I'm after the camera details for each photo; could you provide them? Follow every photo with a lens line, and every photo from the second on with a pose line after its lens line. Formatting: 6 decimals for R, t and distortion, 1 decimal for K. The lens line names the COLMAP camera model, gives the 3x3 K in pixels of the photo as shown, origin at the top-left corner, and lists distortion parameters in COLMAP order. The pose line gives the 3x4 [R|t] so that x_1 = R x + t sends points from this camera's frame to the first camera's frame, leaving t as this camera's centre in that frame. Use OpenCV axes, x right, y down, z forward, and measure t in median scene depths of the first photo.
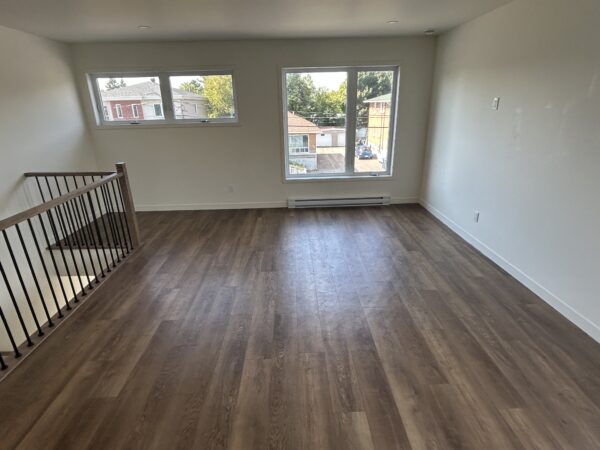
lens RADIAL K [[322.8, 0, 299.8], [0, 322.8, 223.3], [0, 0, 1]] dist [-0.010536, 0.008129]
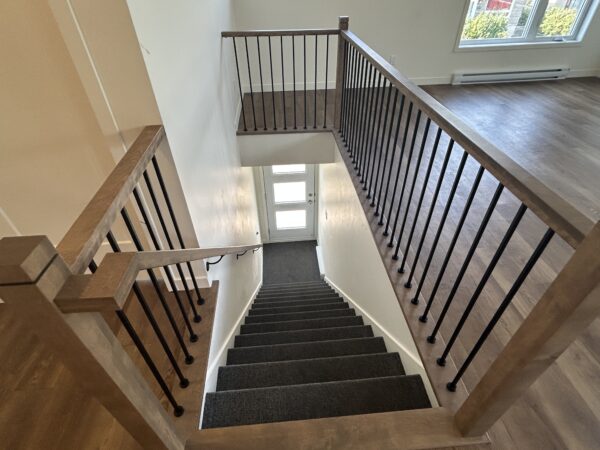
lens RADIAL K [[322.8, 0, 298.2], [0, 322.8, 225.6], [0, 0, 1]] dist [-0.010536, 0.008129]
pose [[0.998829, -0.030850, 0.037264, -0.566999], [0.017445, 0.948143, 0.317365, 0.034711], [-0.045122, -0.316343, 0.947571, 0.085209]]
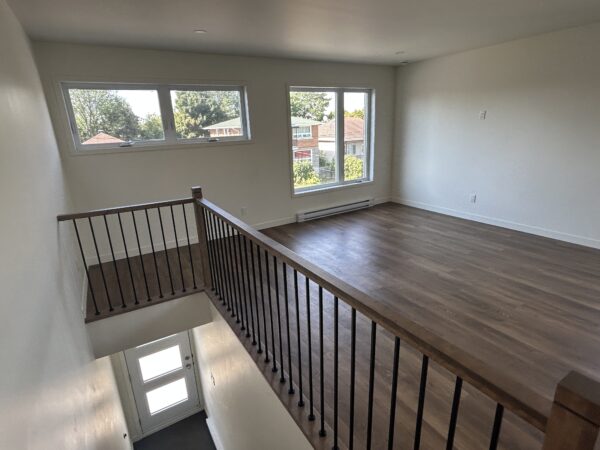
lens RADIAL K [[322.8, 0, 298.4], [0, 322.8, 223.1], [0, 0, 1]] dist [-0.010536, 0.008129]
pose [[0.867234, -0.158029, 0.472156, -0.584366], [0.194831, 0.980386, -0.029725, -0.017748], [-0.458198, 0.117769, 0.881014, 0.130418]]
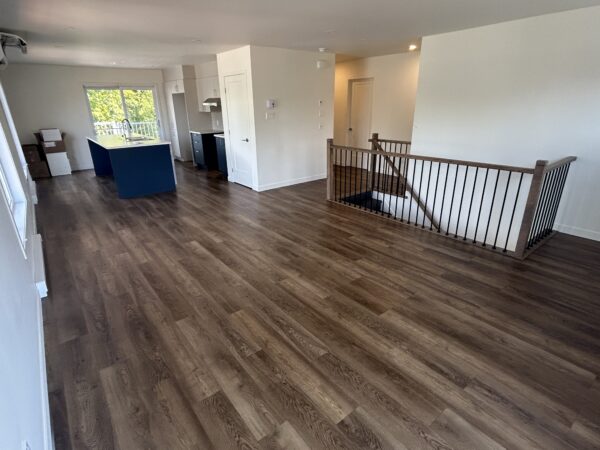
lens RADIAL K [[322.8, 0, 297.6], [0, 322.8, 225.1], [0, 0, 1]] dist [-0.010536, 0.008129]
pose [[-0.800438, 0.245893, -0.546659, 0.360231], [-0.177843, 0.773500, 0.608334, -0.360092], [0.572426, 0.584153, -0.575408, 0.964282]]
